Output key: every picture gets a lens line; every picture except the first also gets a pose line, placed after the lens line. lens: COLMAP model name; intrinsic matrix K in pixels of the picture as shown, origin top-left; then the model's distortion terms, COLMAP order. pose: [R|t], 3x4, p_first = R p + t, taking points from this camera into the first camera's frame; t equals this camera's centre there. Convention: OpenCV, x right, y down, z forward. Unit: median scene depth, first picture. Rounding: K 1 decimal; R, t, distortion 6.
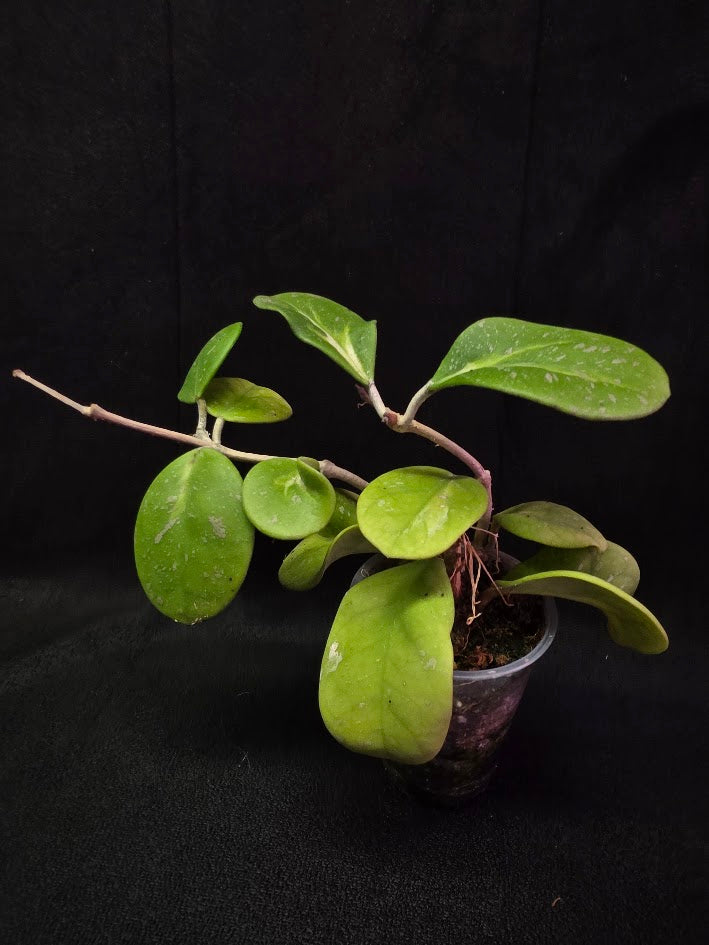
lens RADIAL K [[539.4, 0, 329.5], [0, 539.4, 469.4], [0, 0, 1]] dist [0.012816, 0.000606]
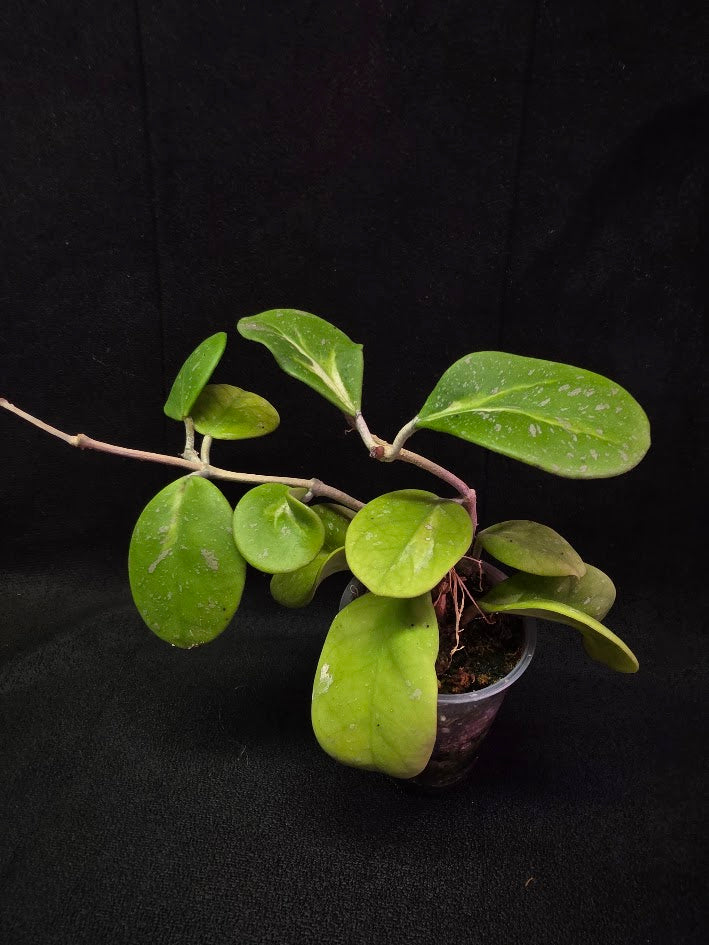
lens RADIAL K [[539.4, 0, 327.4], [0, 539.4, 472.6], [0, 0, 1]] dist [0.012816, 0.000606]
pose [[0.999724, -0.017374, 0.015819, 0.002564], [0.015626, 0.994392, 0.104592, -0.155918], [-0.017548, -0.104316, 0.994389, -0.007403]]
